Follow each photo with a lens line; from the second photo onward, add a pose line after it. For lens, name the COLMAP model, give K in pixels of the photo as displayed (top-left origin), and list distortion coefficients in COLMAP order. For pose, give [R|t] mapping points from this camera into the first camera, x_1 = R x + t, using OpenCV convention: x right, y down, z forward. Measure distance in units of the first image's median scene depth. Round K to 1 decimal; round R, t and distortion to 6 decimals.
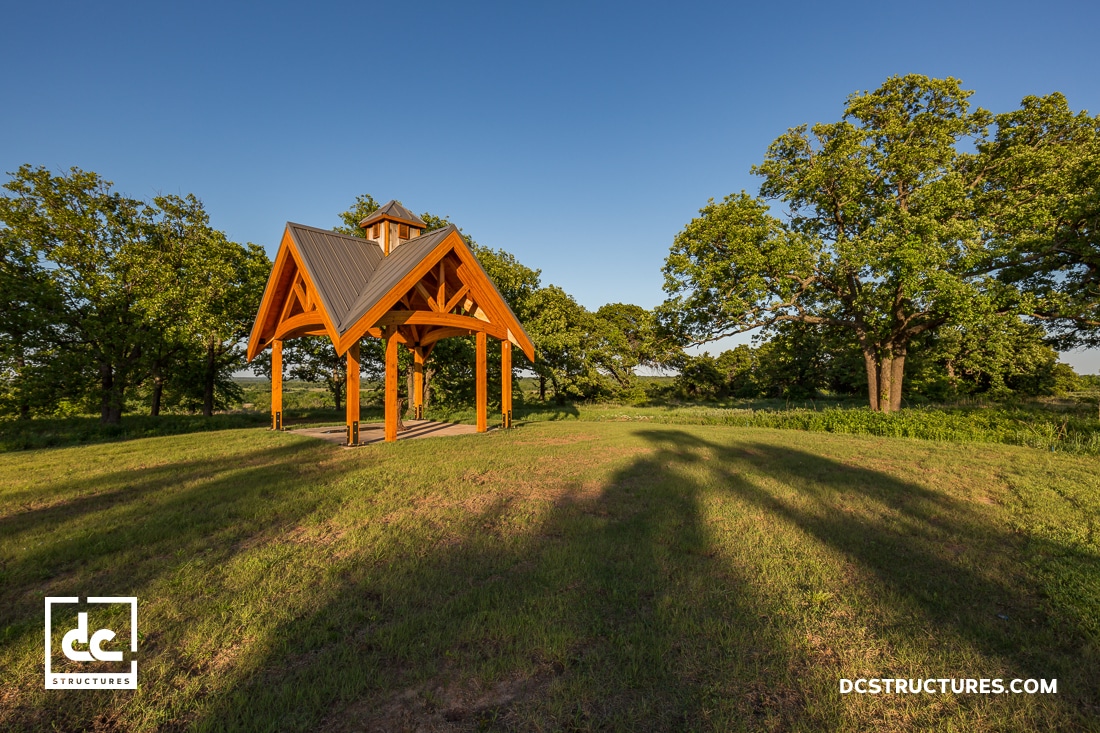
lens RADIAL K [[492.4, 0, 550.0], [0, 492.4, 366.5], [0, 0, 1]] dist [0.002412, 0.000110]
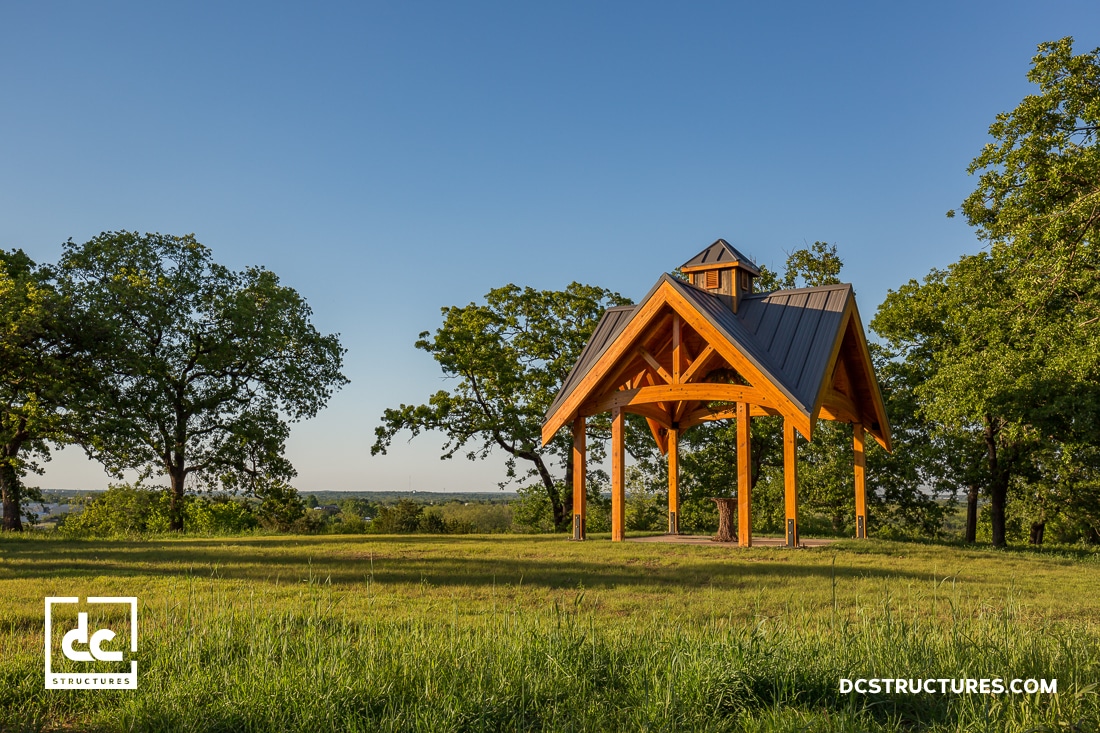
lens RADIAL K [[1053.0, 0, 550.0], [0, 1053.0, 366.5], [0, 0, 1]] dist [0.010884, 0.014287]
pose [[0.181521, -0.114256, -0.976727, 0.908024], [0.011232, 0.993404, -0.114119, 0.033867], [0.983323, 0.009745, 0.181607, 0.326317]]
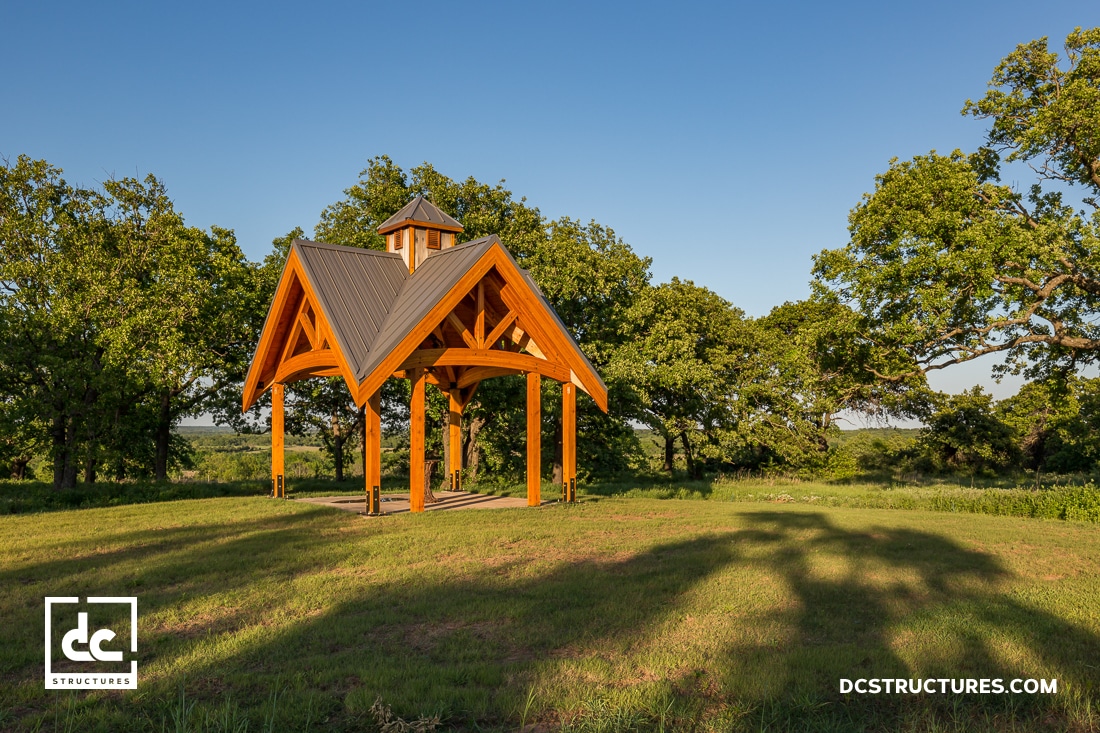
lens RADIAL K [[923.3, 0, 552.1], [0, 923.3, 439.5], [0, 0, 1]] dist [0.011179, 0.006937]
pose [[0.985440, 0.008732, -0.169798, 0.089858], [-0.003114, 0.999440, 0.033320, -0.010888], [0.169994, -0.032306, 0.984915, -0.268076]]
